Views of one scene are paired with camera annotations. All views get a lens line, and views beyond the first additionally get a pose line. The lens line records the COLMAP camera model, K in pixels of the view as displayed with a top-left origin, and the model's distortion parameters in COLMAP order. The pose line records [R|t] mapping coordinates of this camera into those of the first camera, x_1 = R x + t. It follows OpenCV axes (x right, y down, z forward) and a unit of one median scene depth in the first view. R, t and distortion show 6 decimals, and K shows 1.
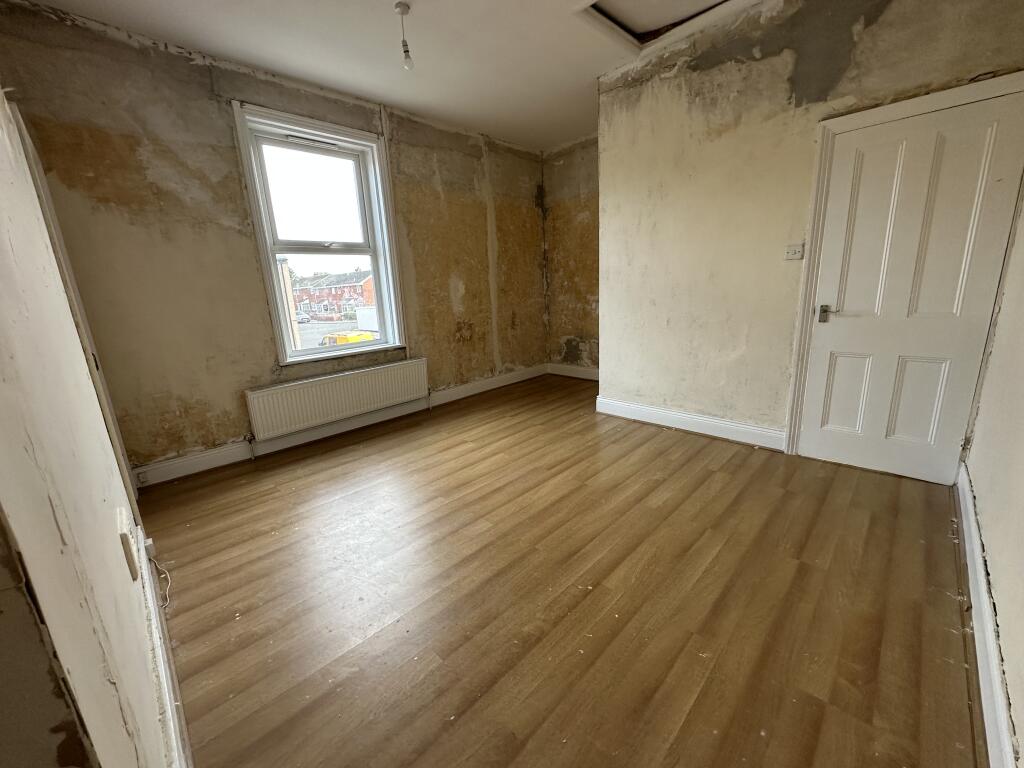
lens RADIAL K [[407.4, 0, 514.0], [0, 407.4, 382.2], [0, 0, 1]] dist [-0.002887, 0.000176]
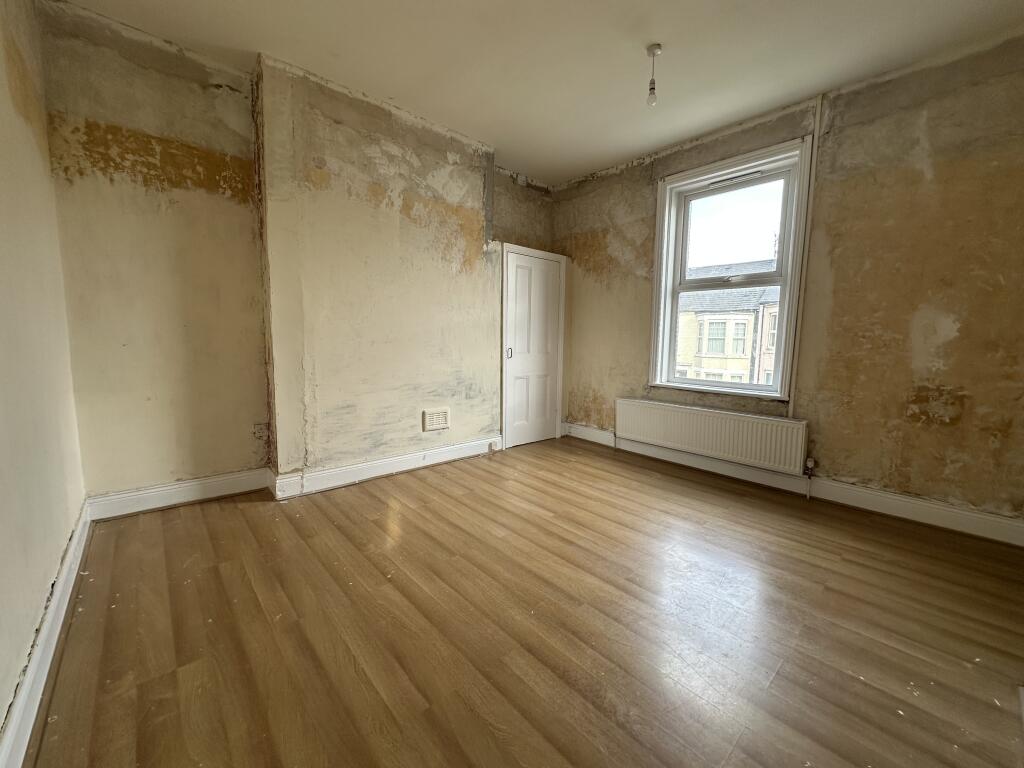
lens RADIAL K [[407.4, 0, 511.2], [0, 407.4, 381.5], [0, 0, 1]] dist [-0.002887, 0.000176]
pose [[-0.061056, 0.155561, -0.985938, 0.568441], [-0.243370, 0.955648, 0.165854, -0.137118], [0.968010, 0.250074, -0.020489, 0.573311]]
